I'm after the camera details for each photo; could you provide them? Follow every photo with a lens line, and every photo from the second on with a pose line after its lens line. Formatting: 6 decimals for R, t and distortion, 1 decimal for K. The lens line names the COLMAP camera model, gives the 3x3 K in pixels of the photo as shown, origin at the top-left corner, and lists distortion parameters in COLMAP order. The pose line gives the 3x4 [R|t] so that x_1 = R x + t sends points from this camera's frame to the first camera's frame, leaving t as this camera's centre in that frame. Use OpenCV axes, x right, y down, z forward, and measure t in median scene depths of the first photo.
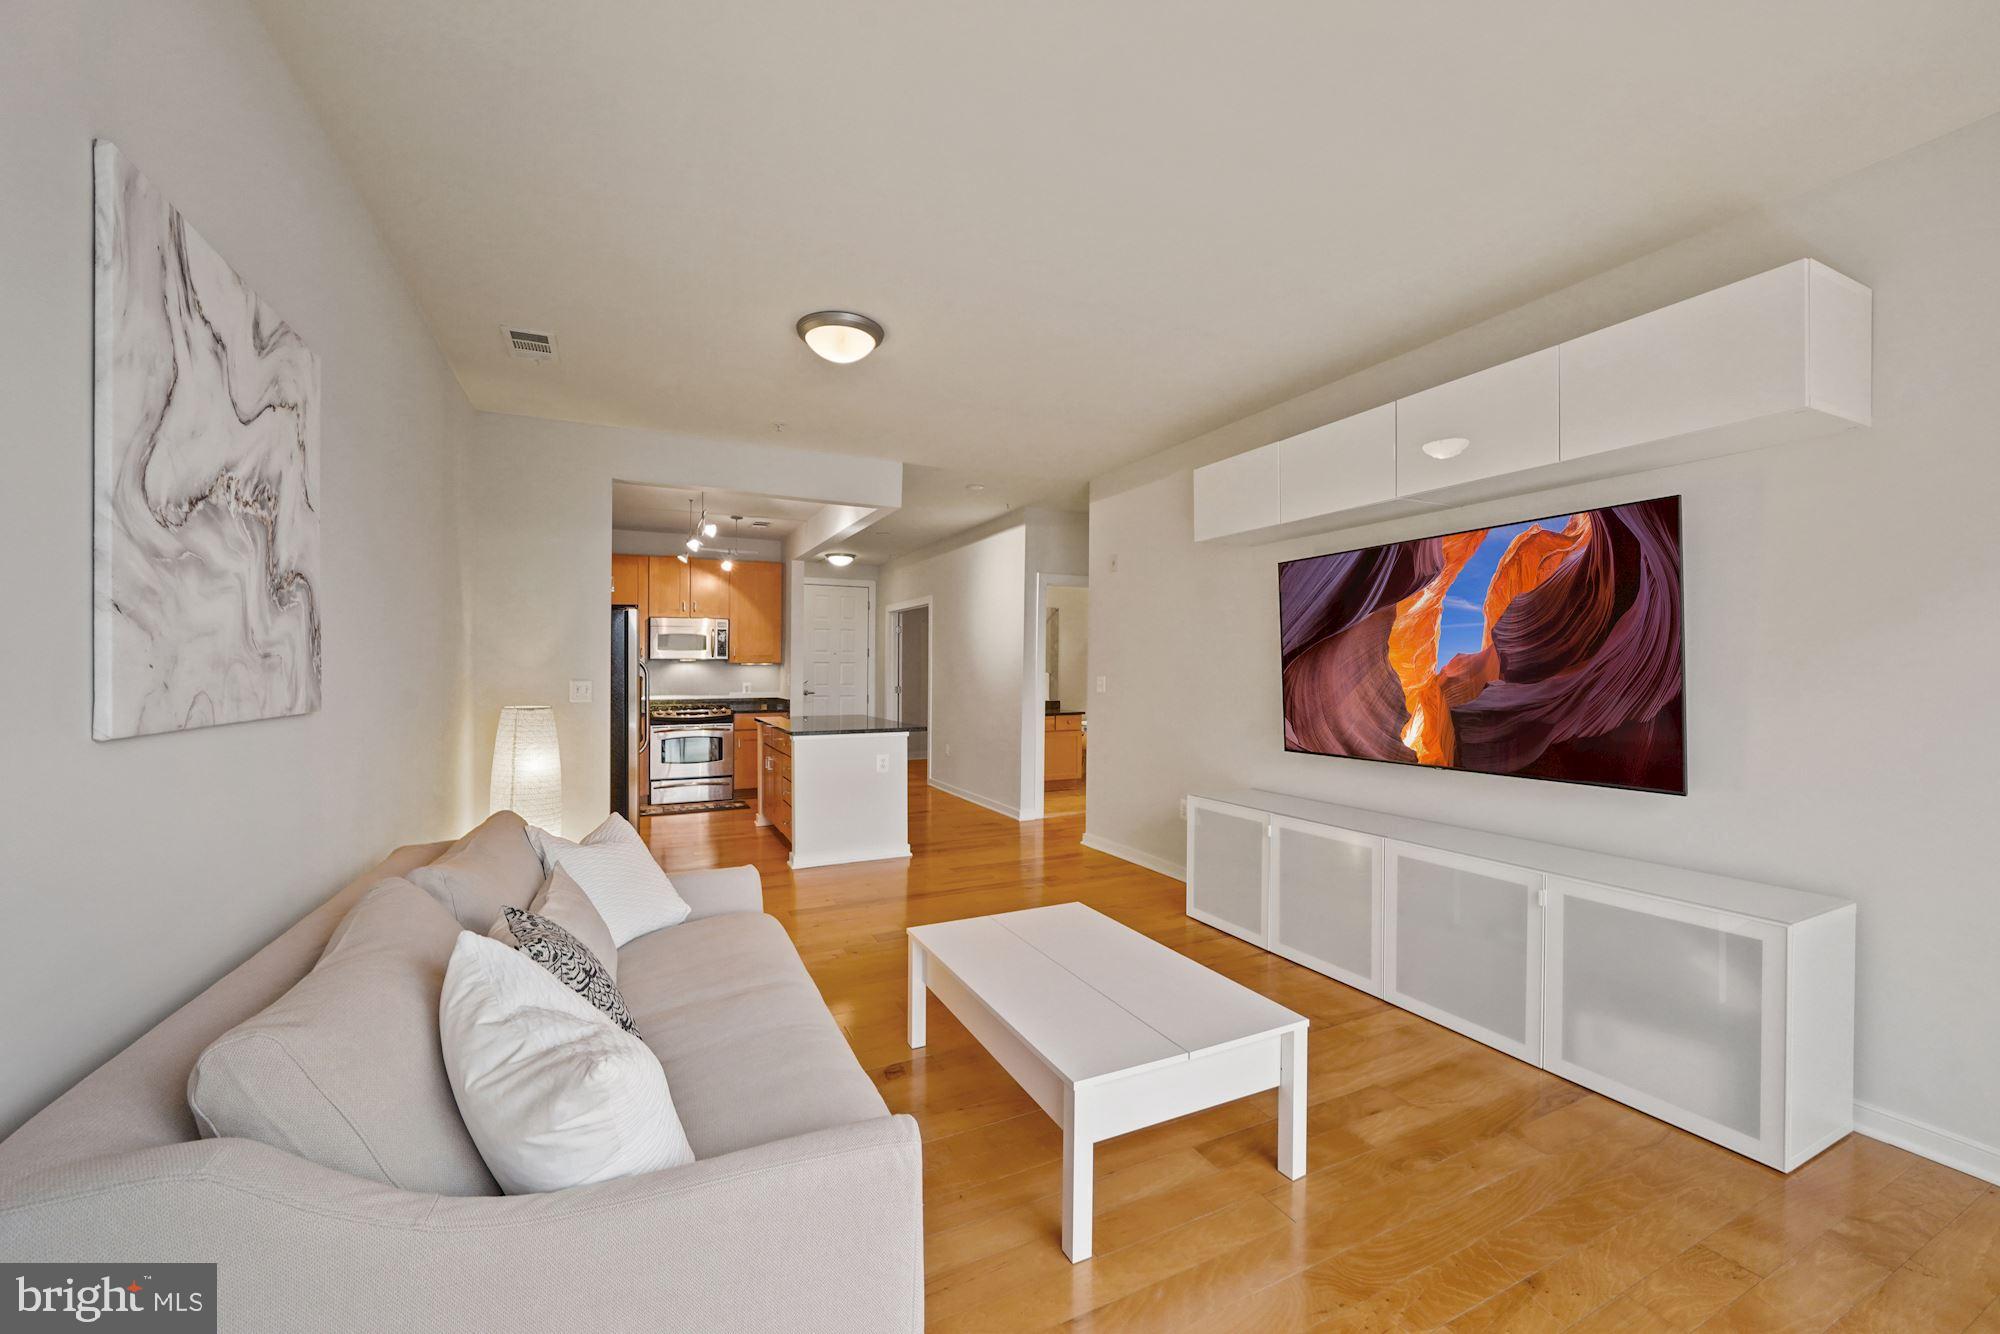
lens RADIAL K [[784.5, 0, 1000.0], [0, 784.5, 667.0], [0, 0, 1]] dist [-0.002861, 0.000029]
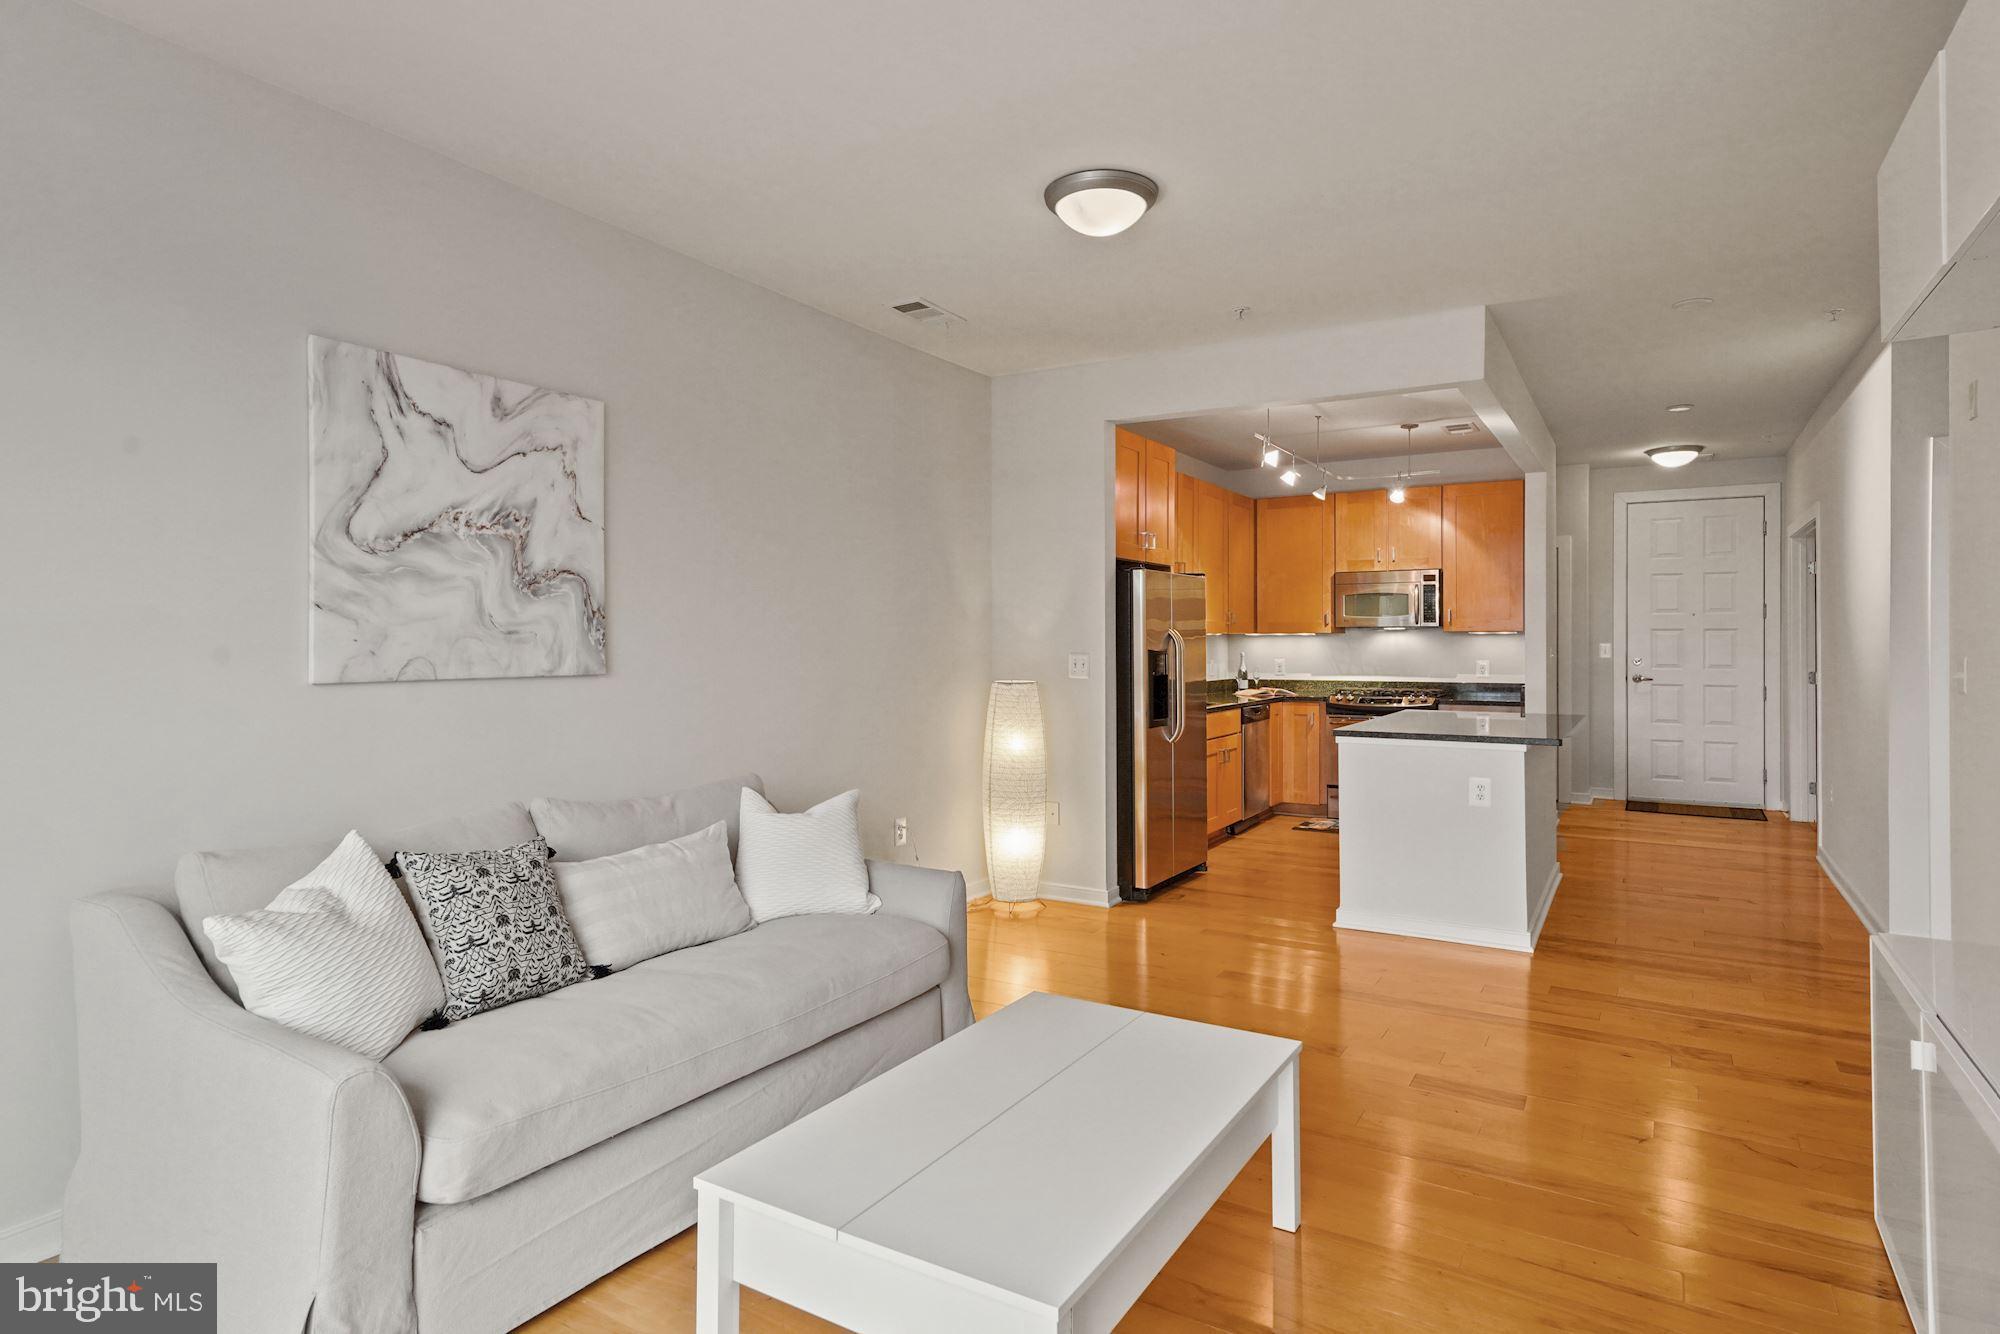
lens RADIAL K [[1076.4, 0, 1006.7], [0, 1076.4, 631.2], [0, 0, 1]] dist [0.021565, -0.001062]
pose [[0.546663, -0.006330, -0.837328, 0.864144], [0.002416, 0.999979, -0.005982, -0.002342], [0.837349, 0.001247, 0.546667, 0.502328]]
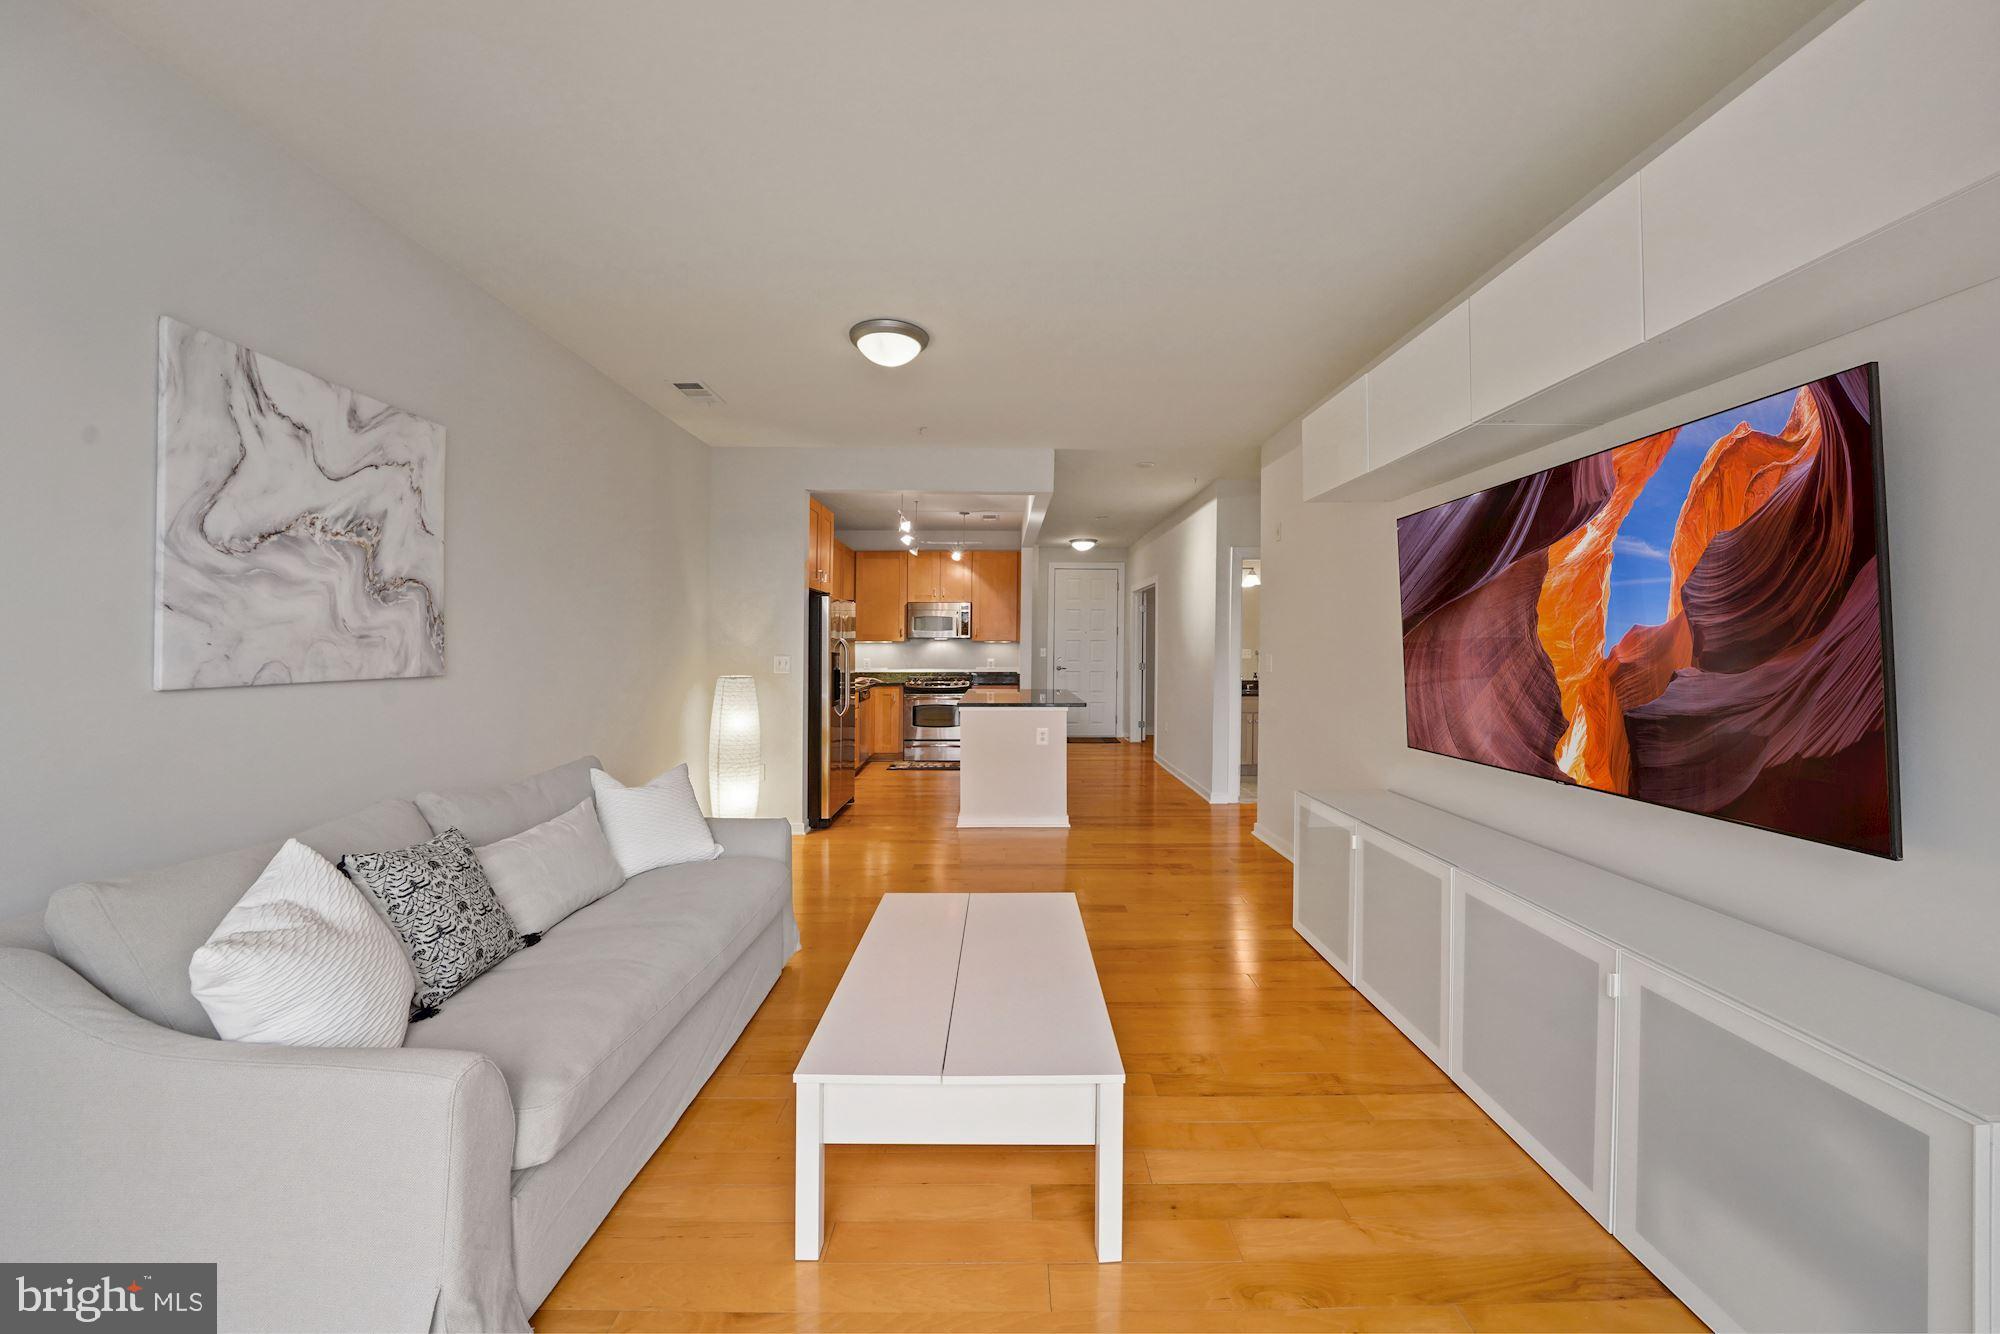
lens RADIAL K [[727.7, 0, 1003.5], [0, 727.7, 639.7], [0, 0, 1]] dist [-0.015811, -0.000049]
pose [[0.901798, -0.000444, -0.432157, 0.530962], [-0.002233, 0.999981, -0.005688, -0.002894], [0.432151, 0.006095, 0.901780, 0.225101]]
